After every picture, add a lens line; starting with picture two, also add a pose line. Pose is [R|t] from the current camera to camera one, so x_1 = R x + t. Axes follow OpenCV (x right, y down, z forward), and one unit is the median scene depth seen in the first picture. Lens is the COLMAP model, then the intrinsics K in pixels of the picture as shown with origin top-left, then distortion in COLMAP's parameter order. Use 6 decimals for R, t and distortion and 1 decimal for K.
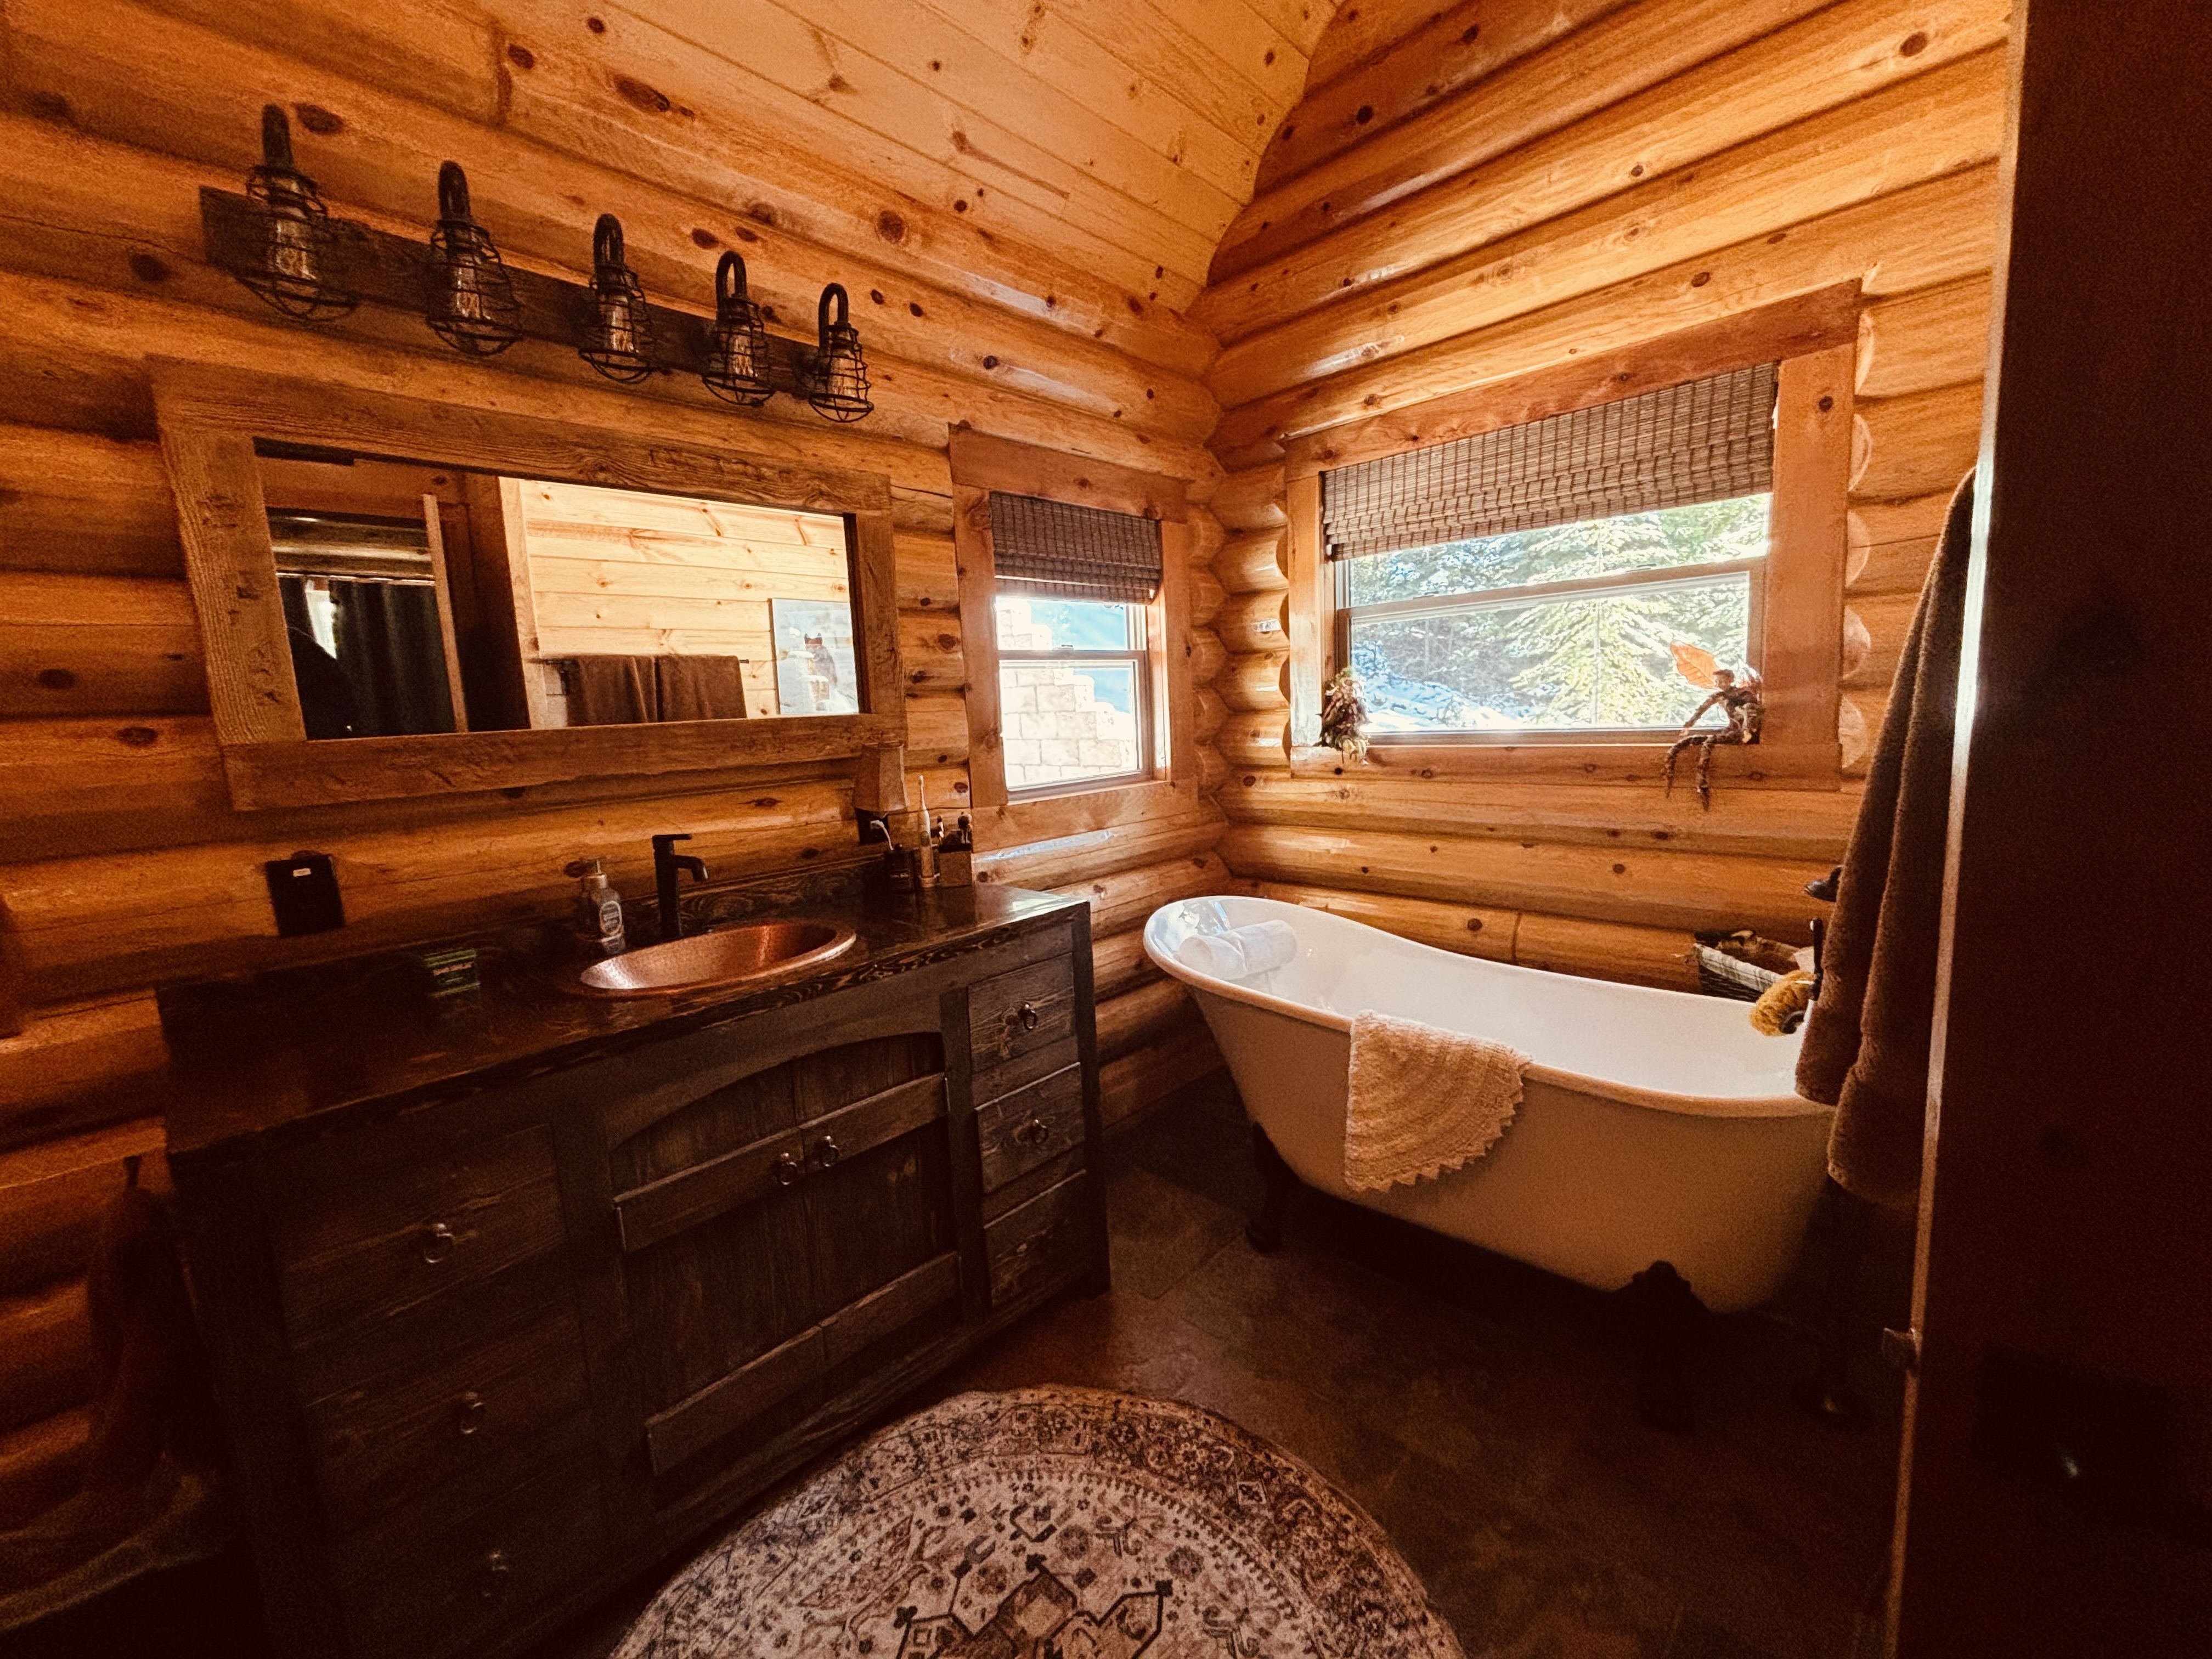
lens RADIAL K [[892.7, 0, 1109.8], [0, 892.7, 833.0], [0, 0, 1]] dist [0.000640, -0.000220]
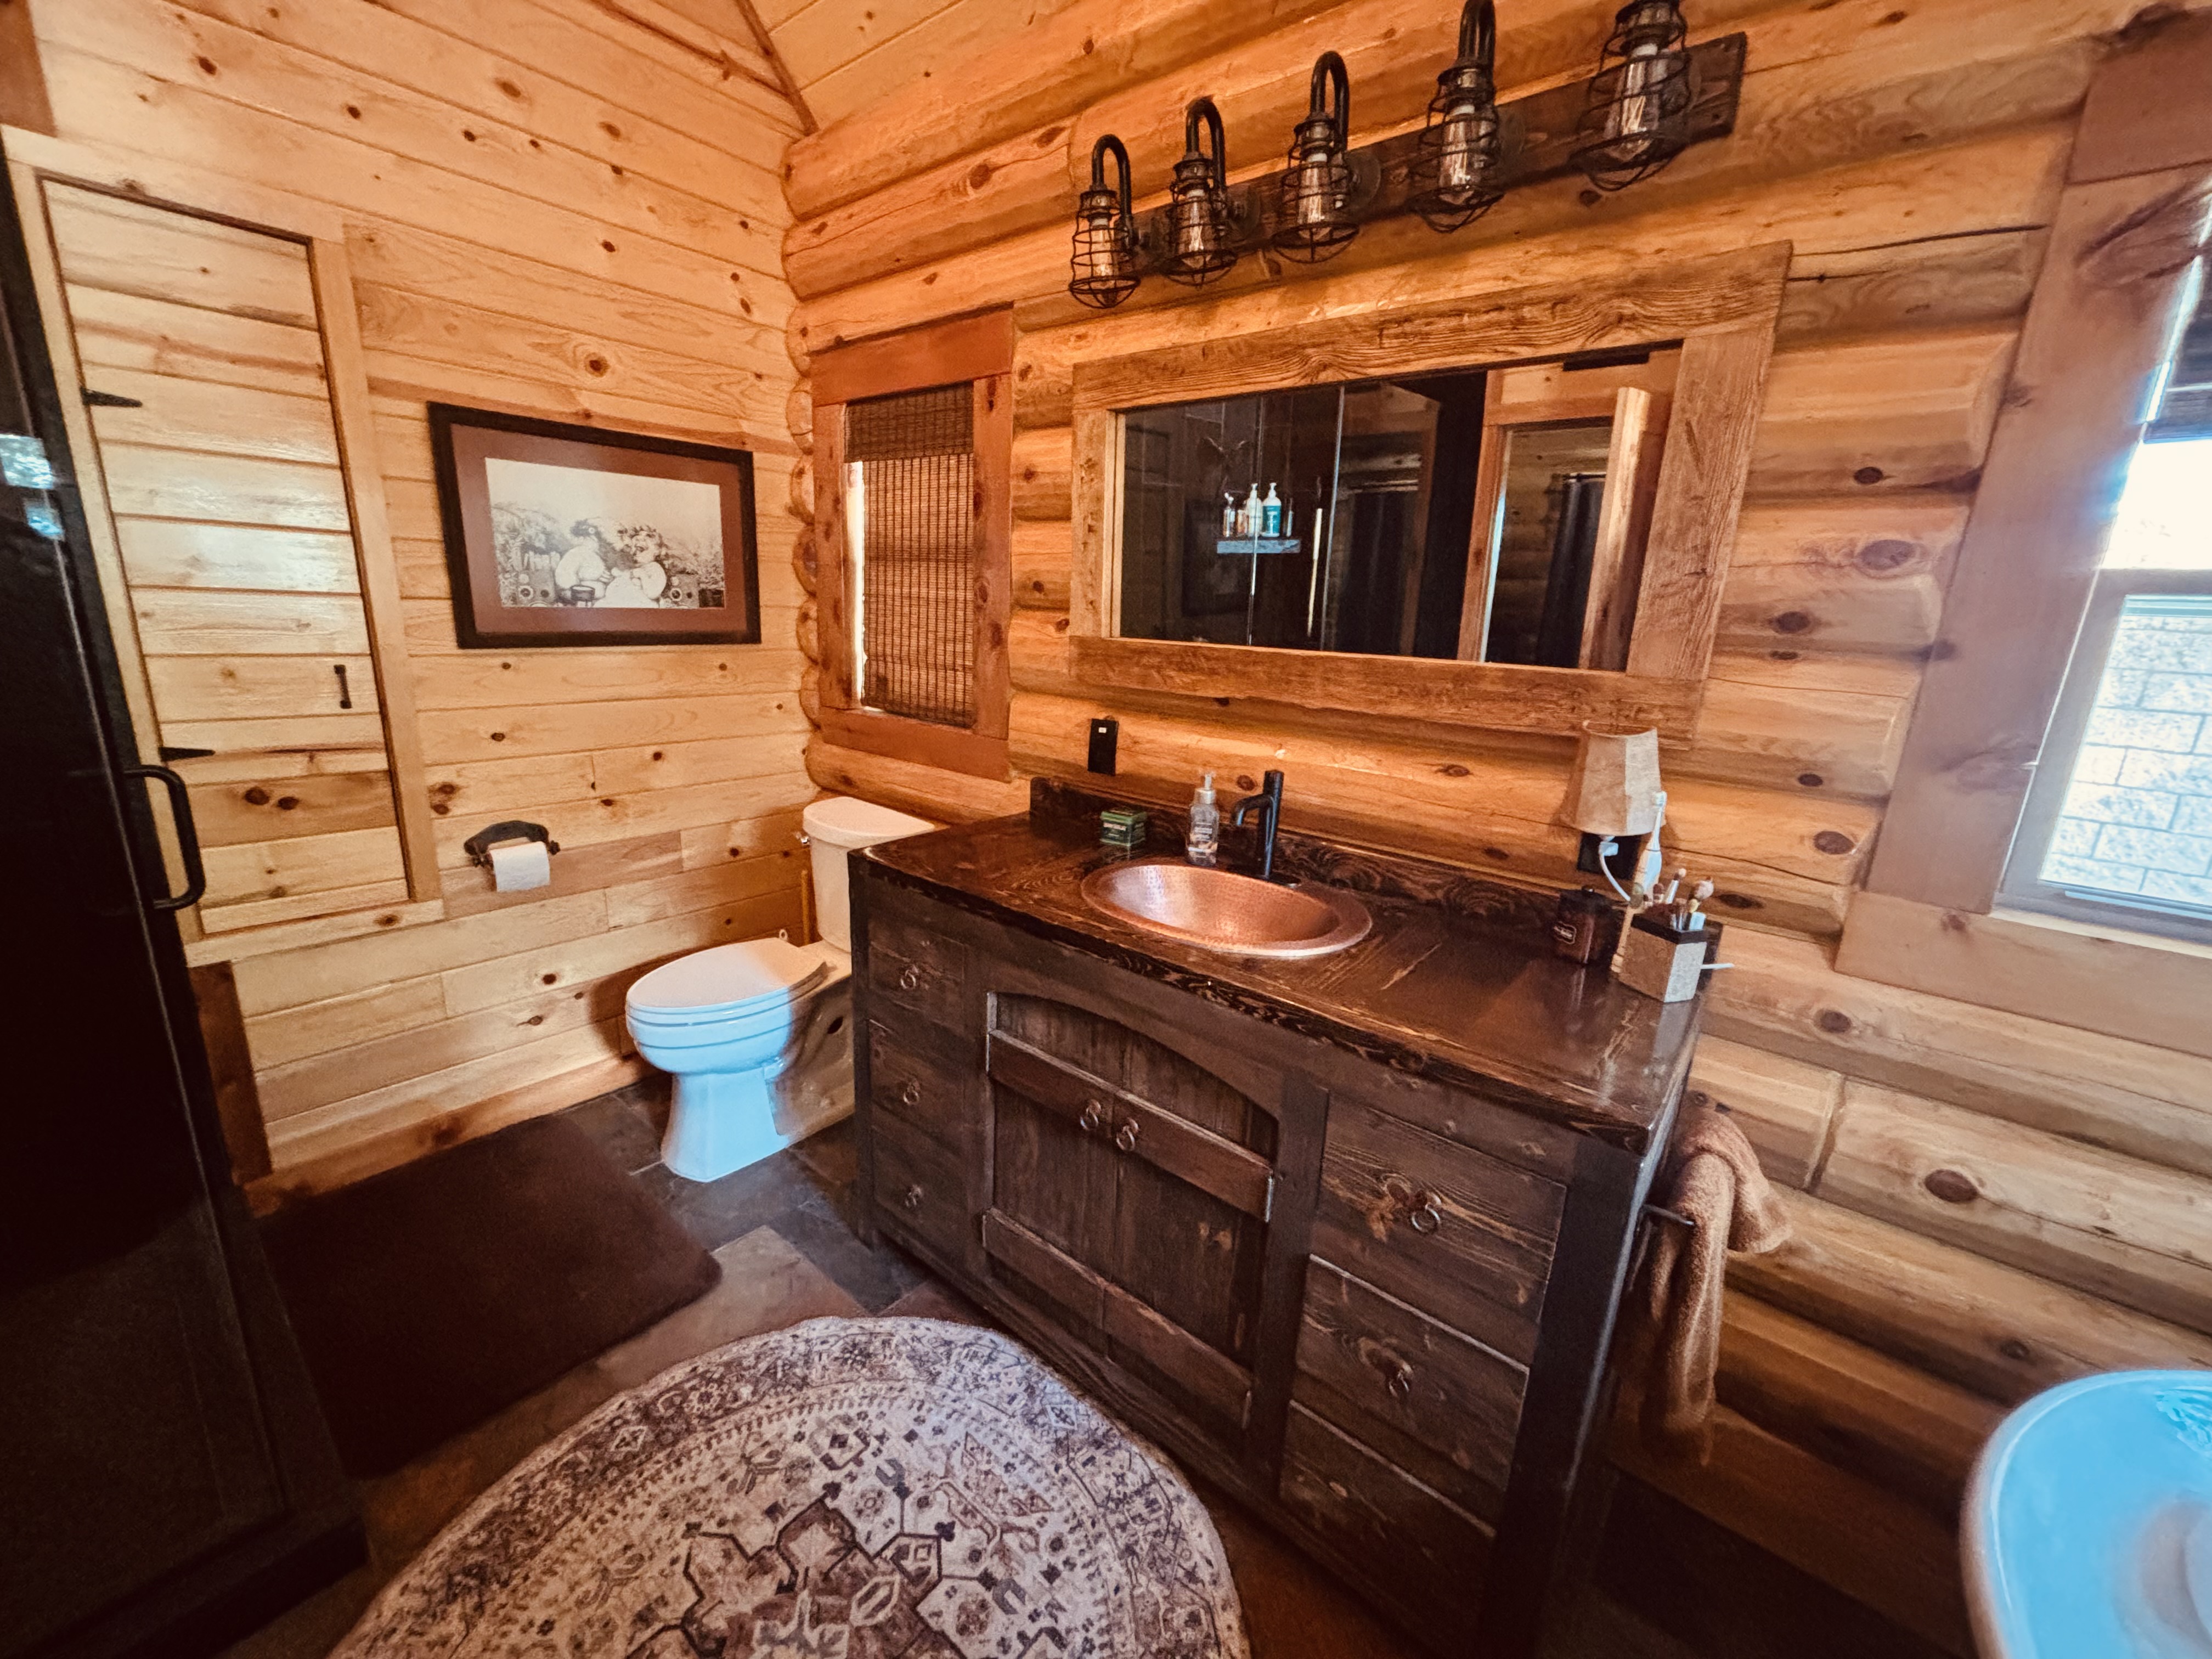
lens RADIAL K [[892.7, 0, 1097.1], [0, 892.7, 833.2], [0, 0, 1]] dist [0.000640, -0.000220]
pose [[0.065074, 0.300594, -0.951530, 0.472943], [-0.186272, 0.940449, 0.284355, -0.196419], [0.980341, 0.158739, 0.117191, 0.822870]]
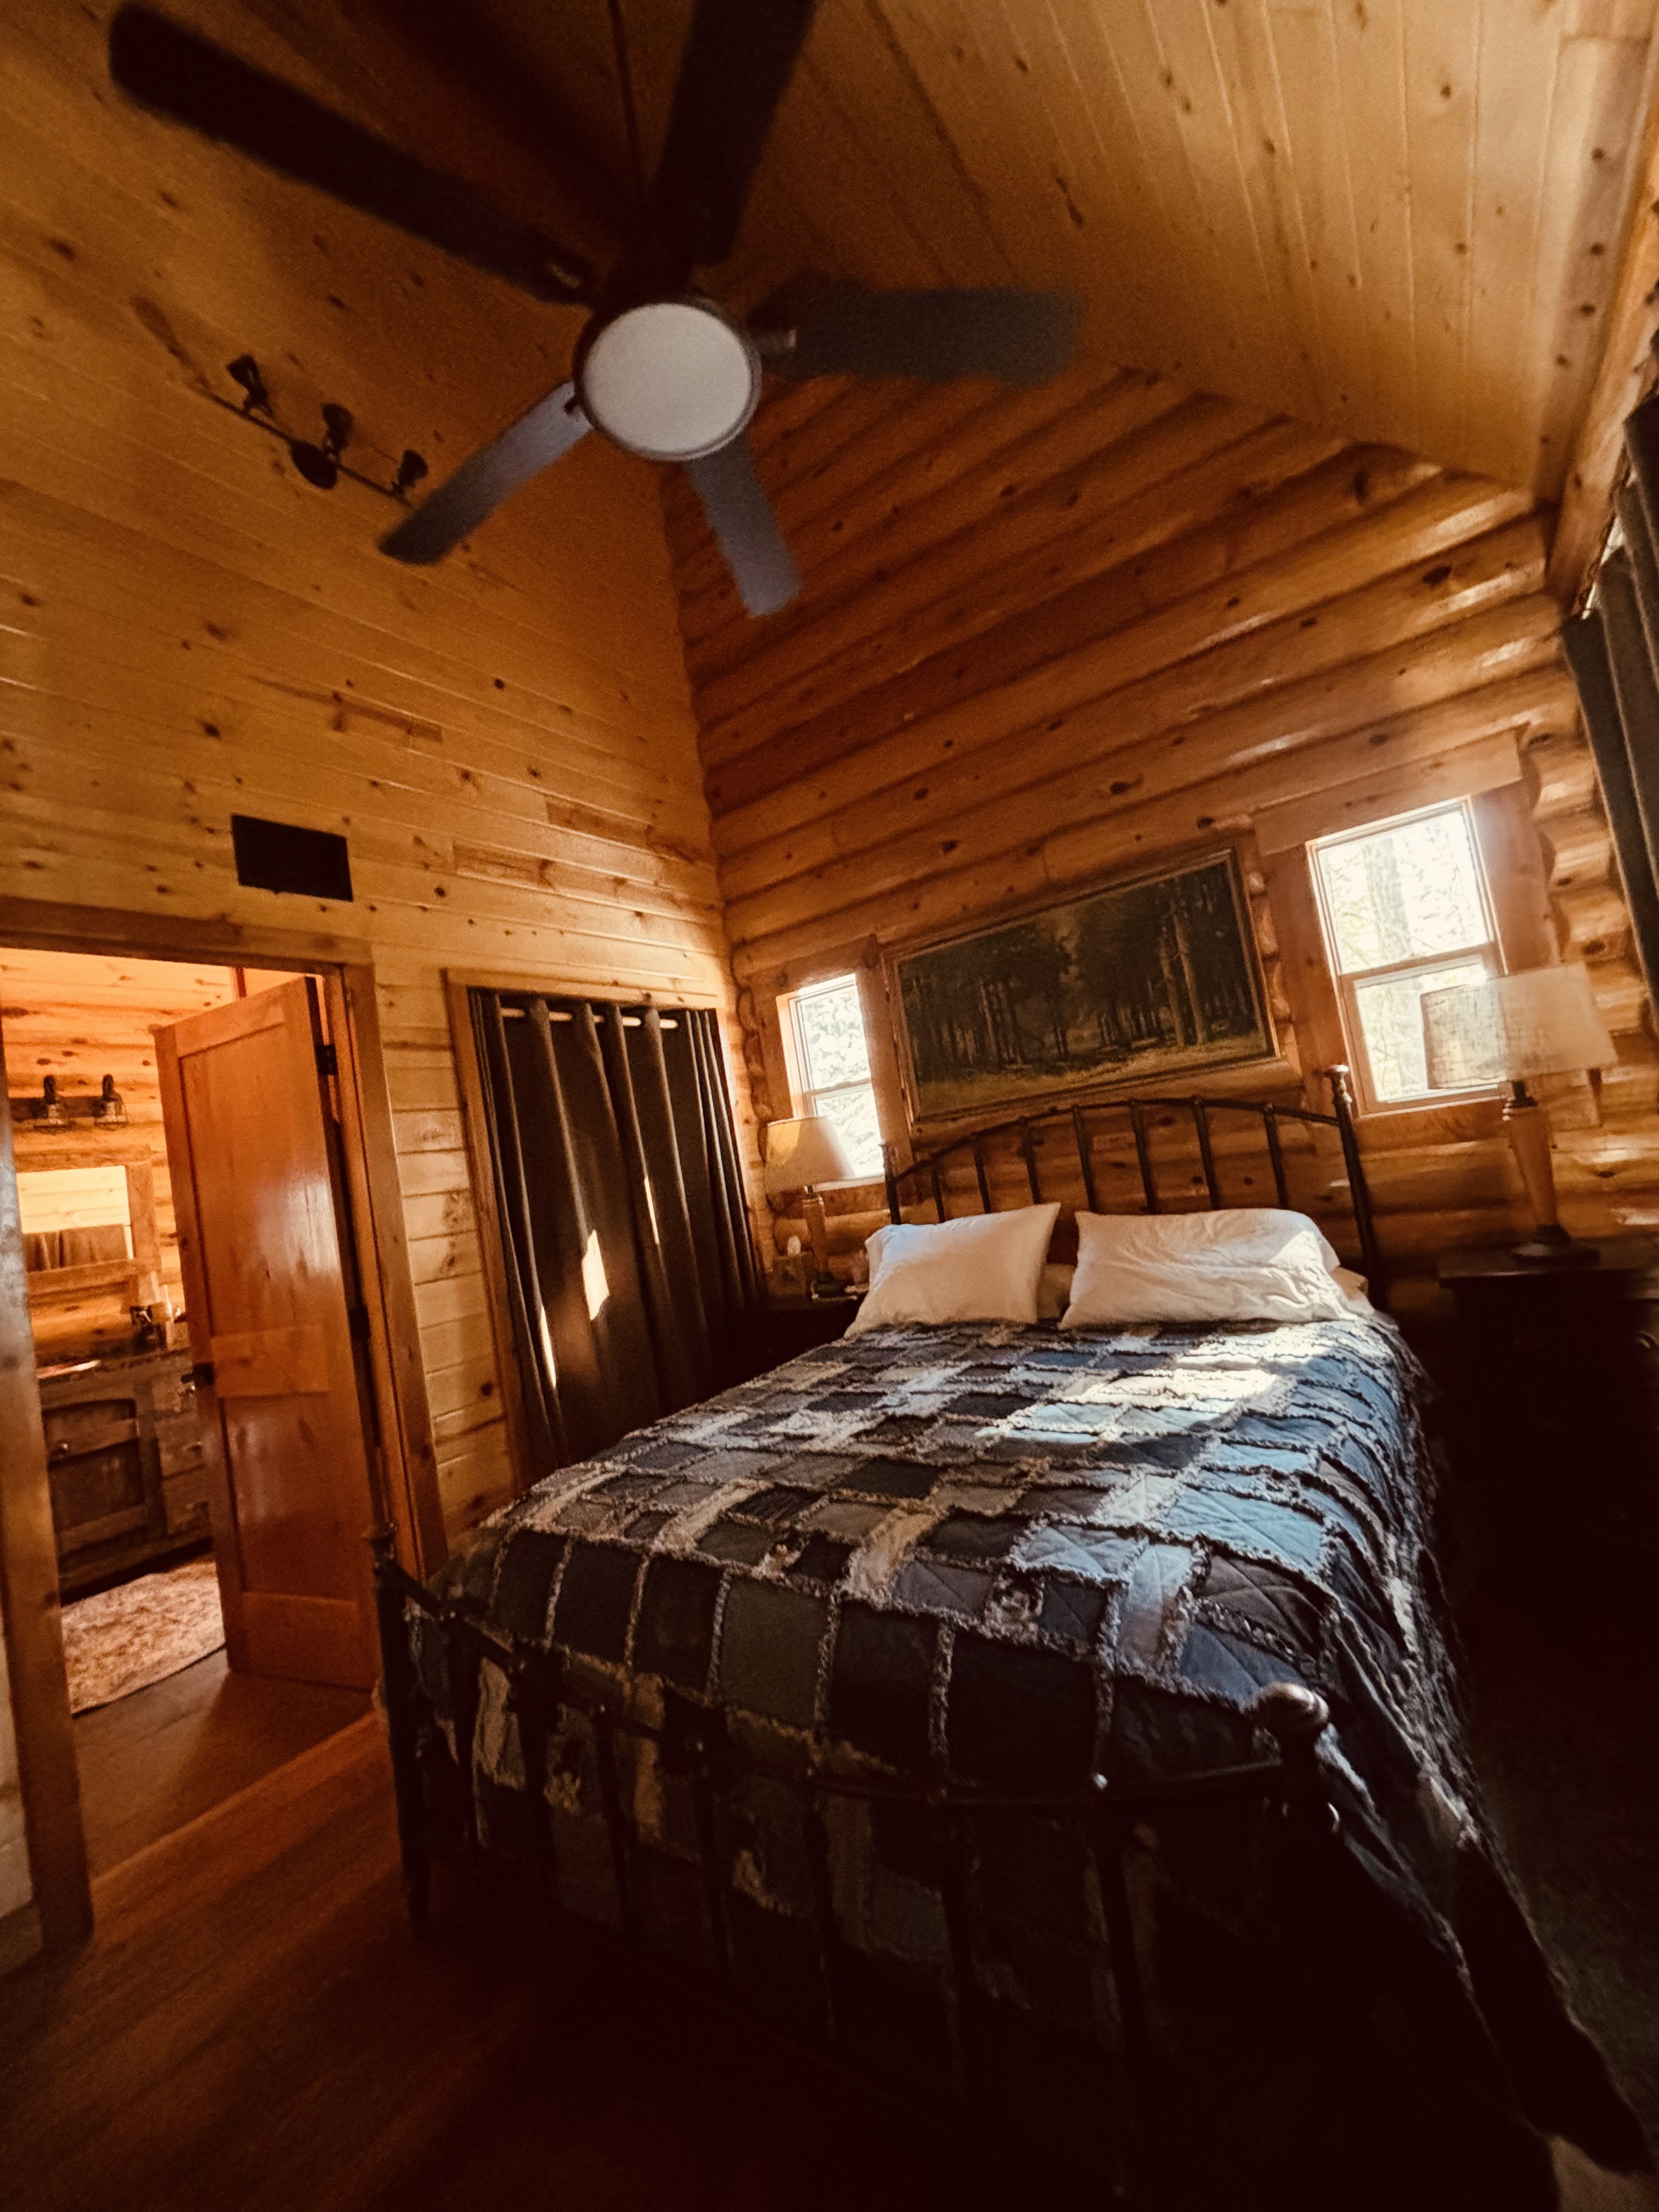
lens RADIAL K [[892.7, 0, 838.0], [0, 892.7, 1107.7], [0, 0, 1]] dist [0.000640, -0.000220]
pose [[0.981749, -0.097613, 0.163218, 1.424286], [0.130990, 0.969270, -0.208226, 0.238352], [-0.137876, 0.225806, 0.964366, -1.796997]]
